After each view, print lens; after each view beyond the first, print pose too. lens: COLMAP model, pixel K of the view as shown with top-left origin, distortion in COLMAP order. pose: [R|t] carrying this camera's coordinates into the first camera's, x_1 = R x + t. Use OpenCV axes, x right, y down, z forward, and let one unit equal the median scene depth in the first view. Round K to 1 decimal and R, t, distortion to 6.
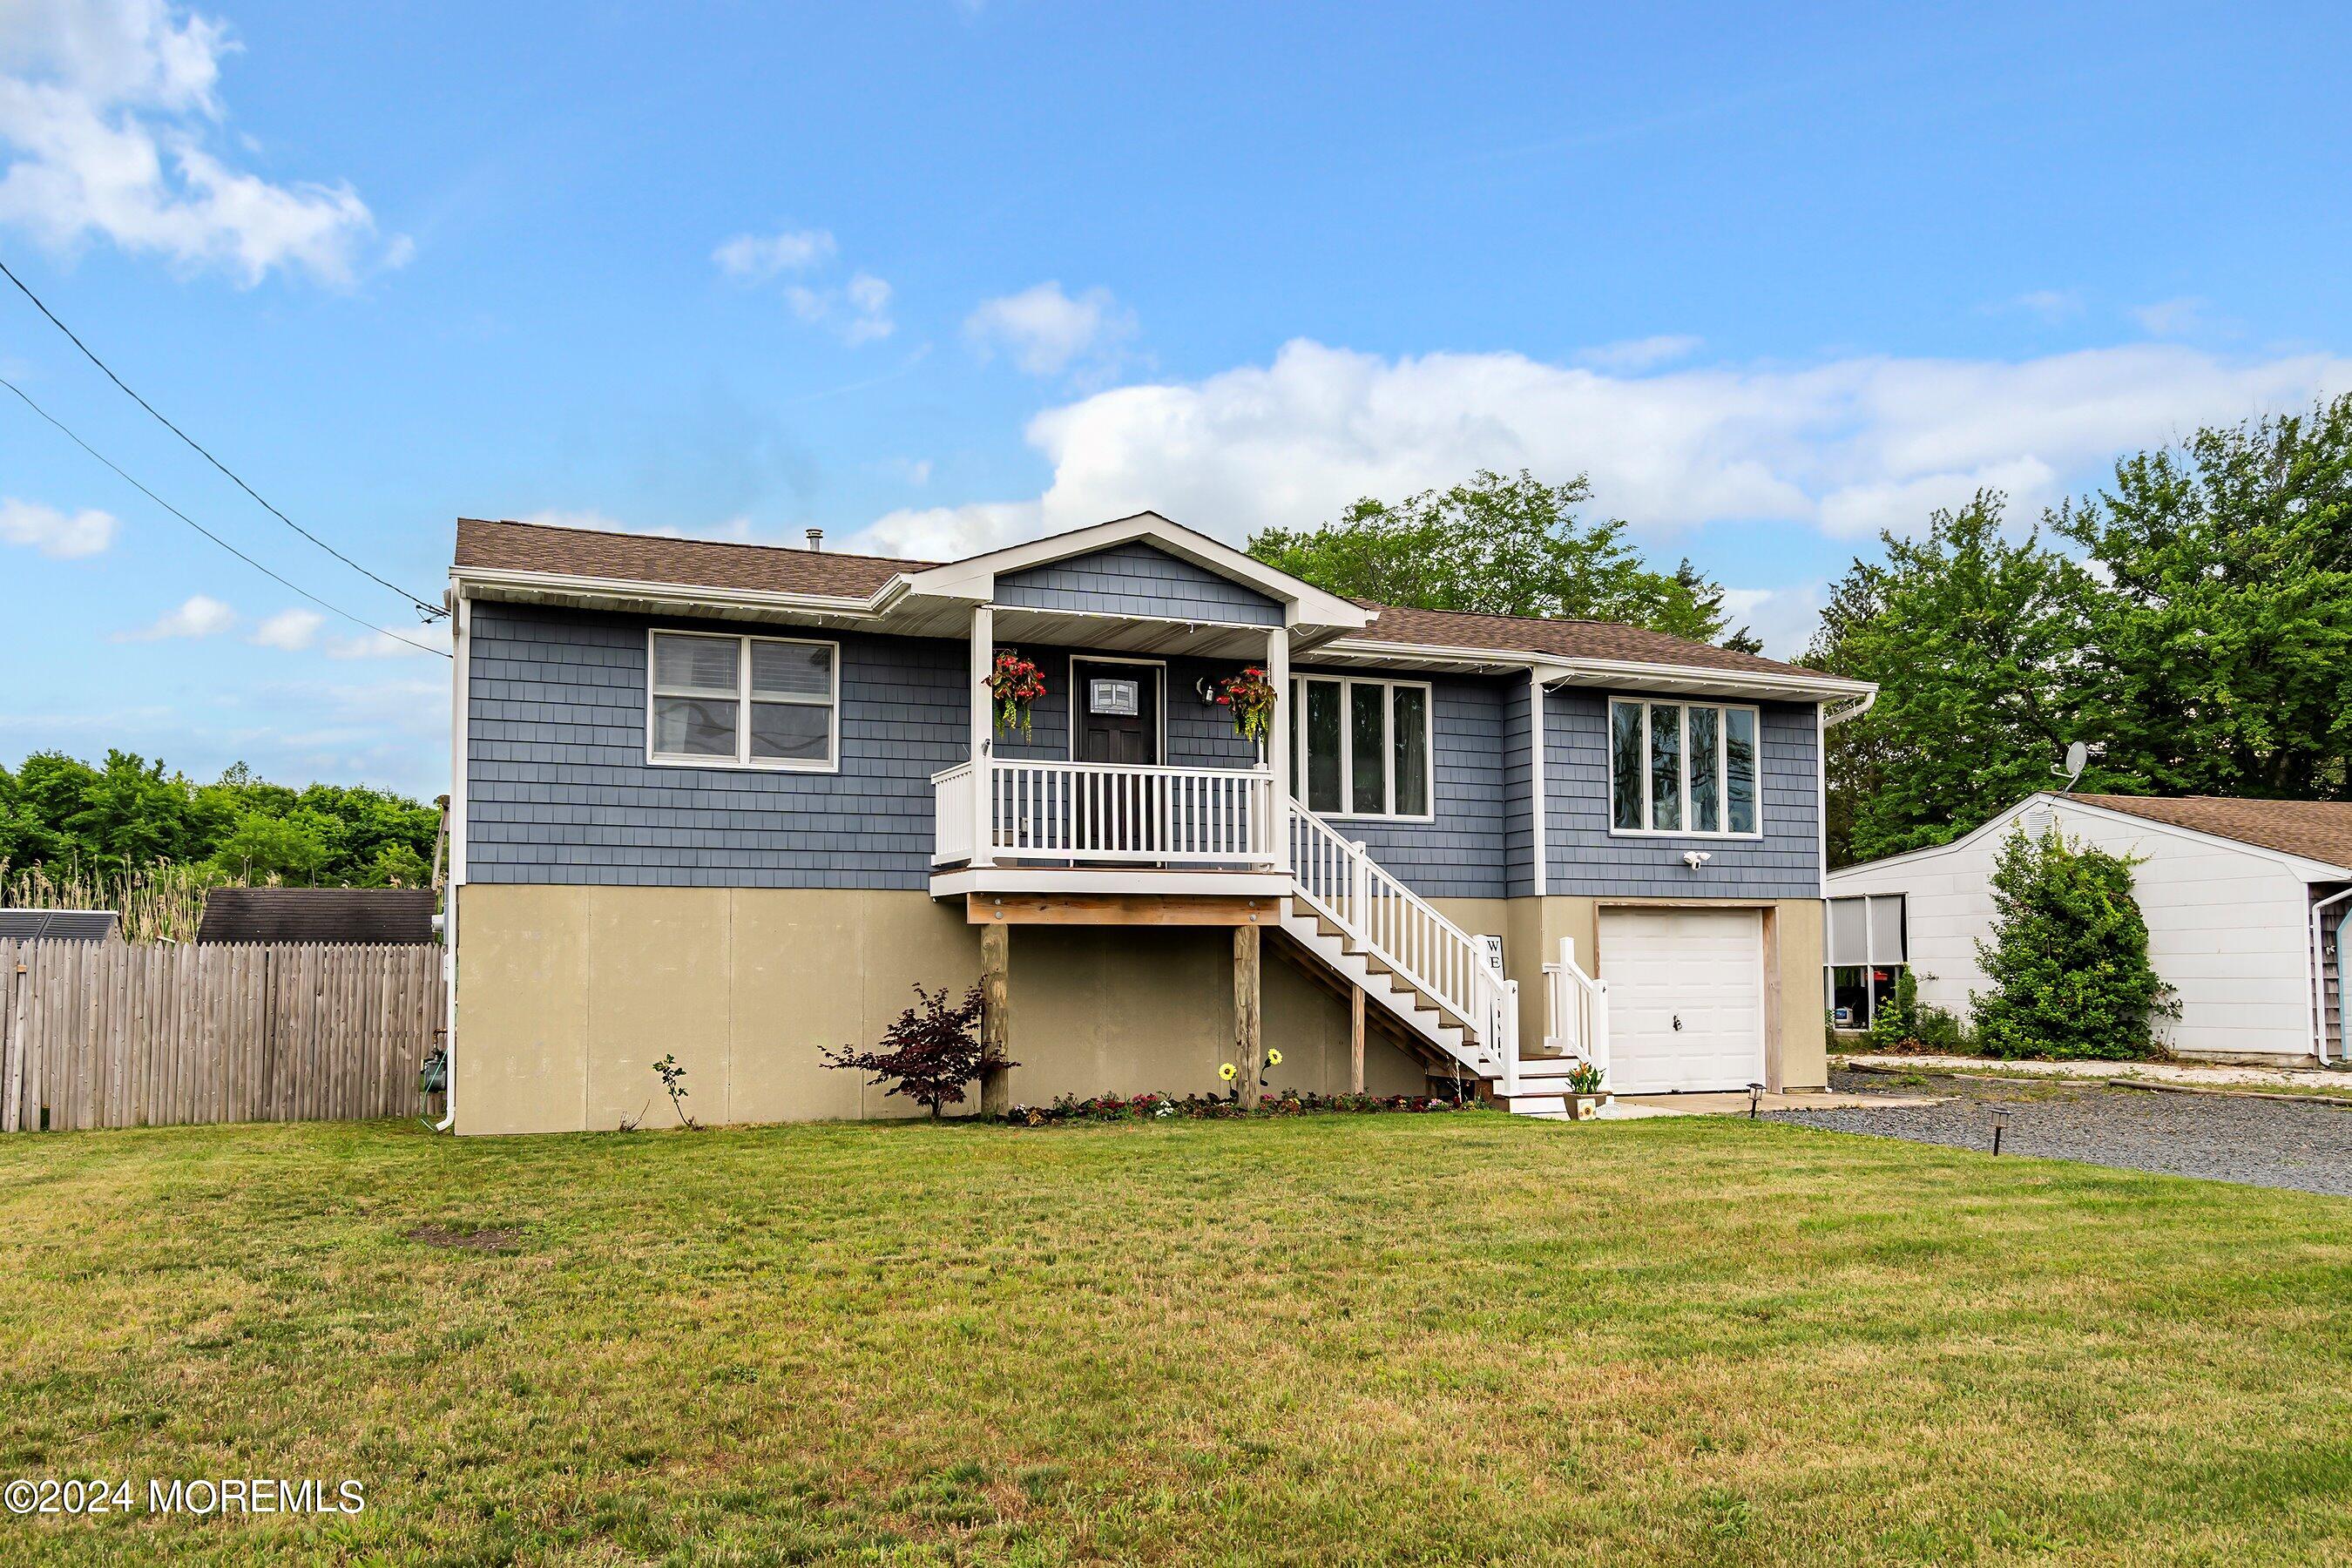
lens RADIAL K [[1633.4, 0, 1176.0], [0, 1633.4, 784.0], [0, 0, 1]] dist [-0.000293, -0.000218]
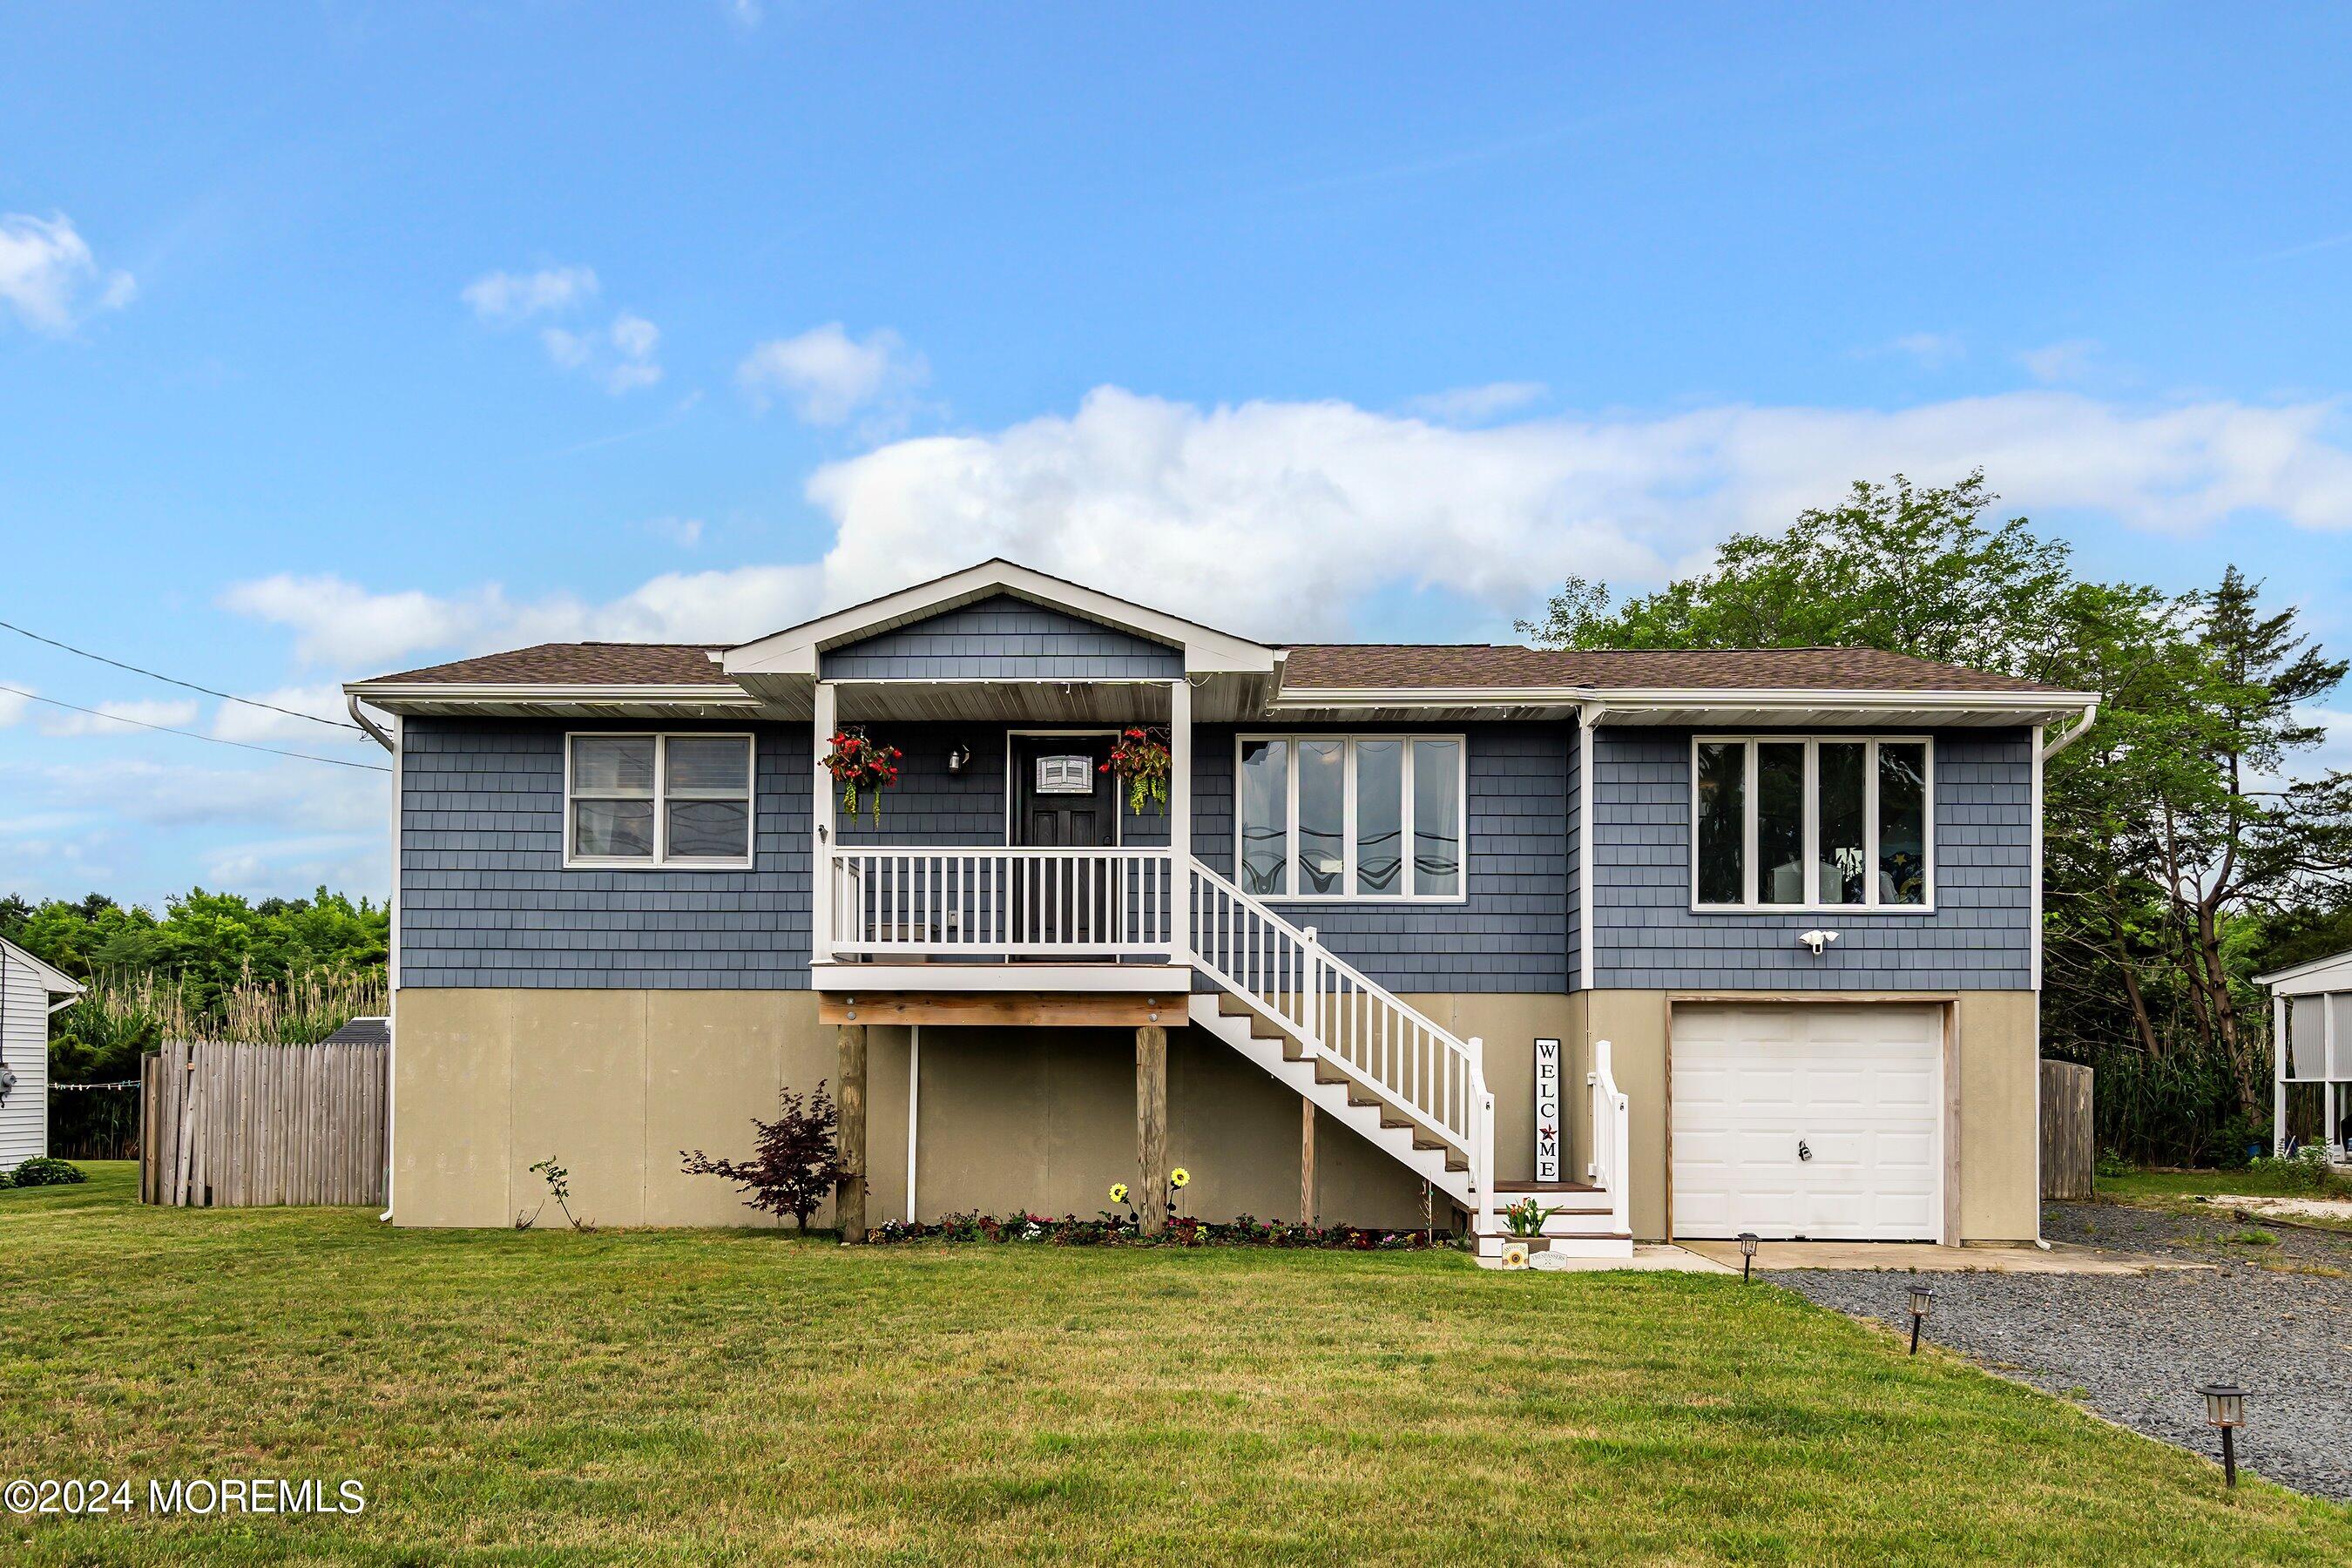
lens RADIAL K [[1622.2, 0, 1188.0], [0, 1622.2, 965.4], [0, 0, 1]] dist [0.001697, -0.000125]
pose [[0.925140, -0.016546, -0.379265, 0.376905], [0.033830, 0.998668, 0.038954, 0.020296], [0.378116, -0.048869, 0.924468, 0.201907]]
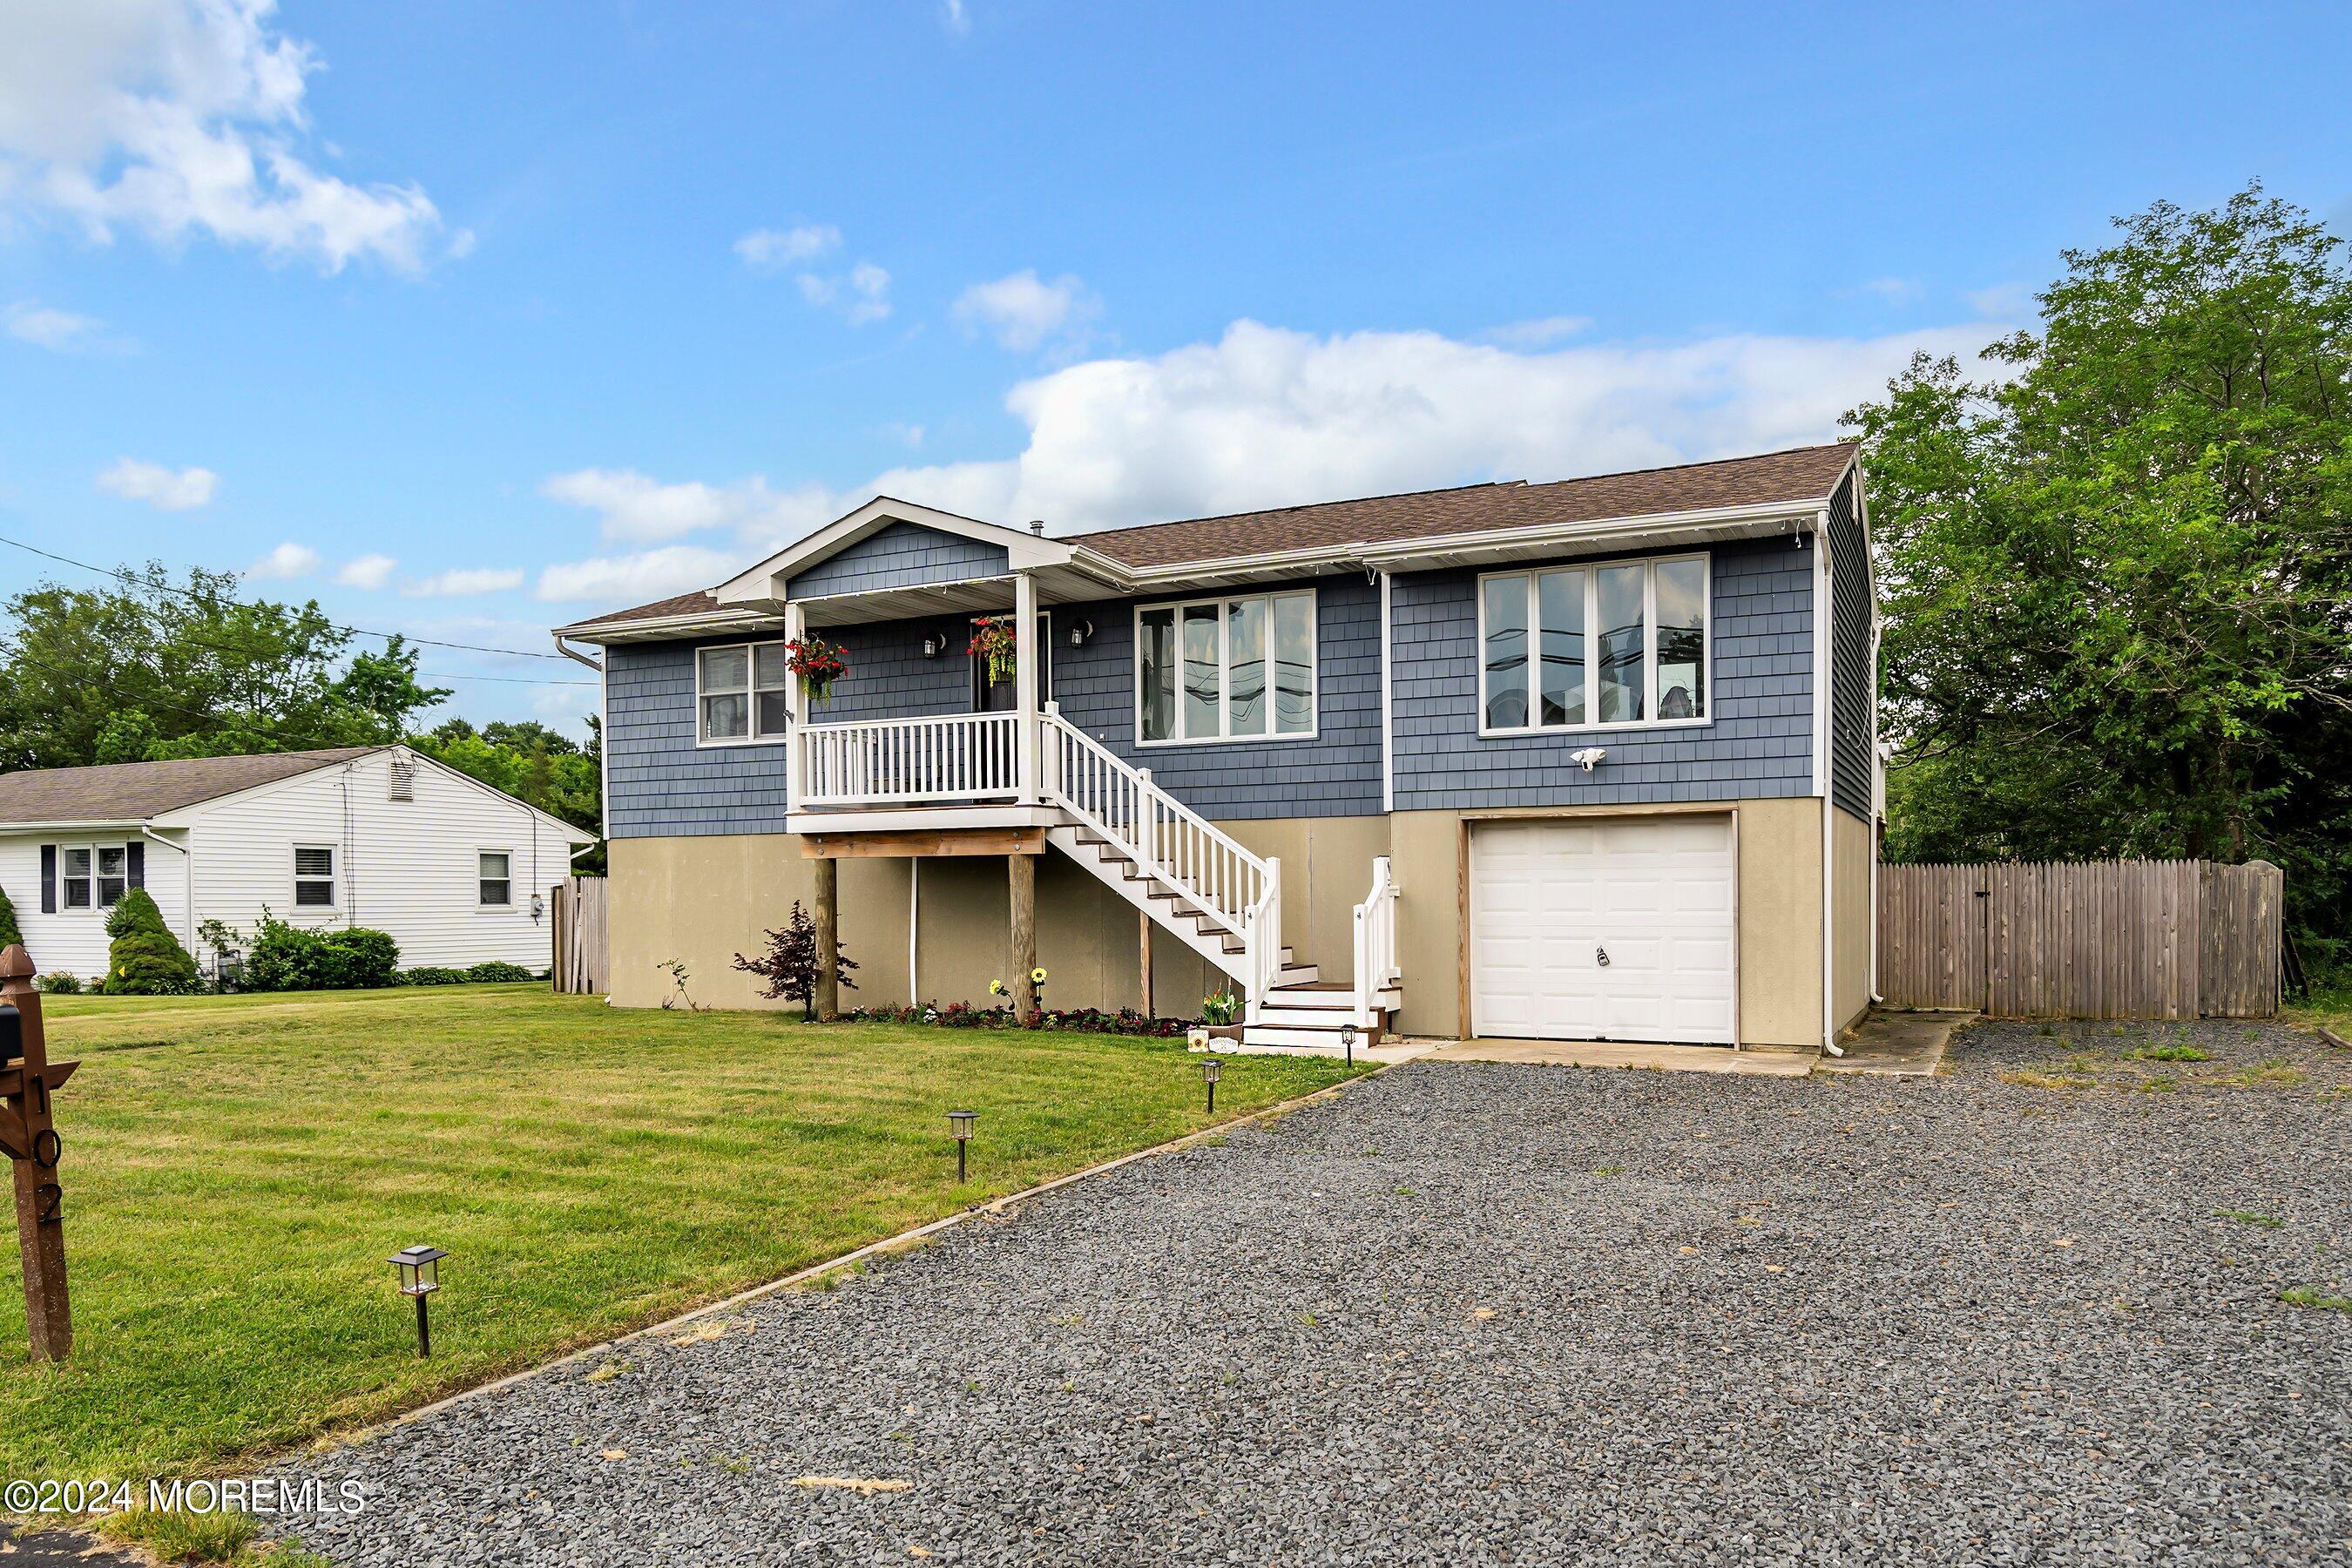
lens RADIAL K [[1605.1, 0, 1171.0], [0, 1605.1, 827.9], [0, 0, 1]] dist [0.002848, 0.000931]
pose [[0.677171, -0.031905, -0.735133, 0.865419], [0.088597, 0.995327, 0.038413, 0.035661], [0.730472, -0.091143, 0.676833, 0.340588]]
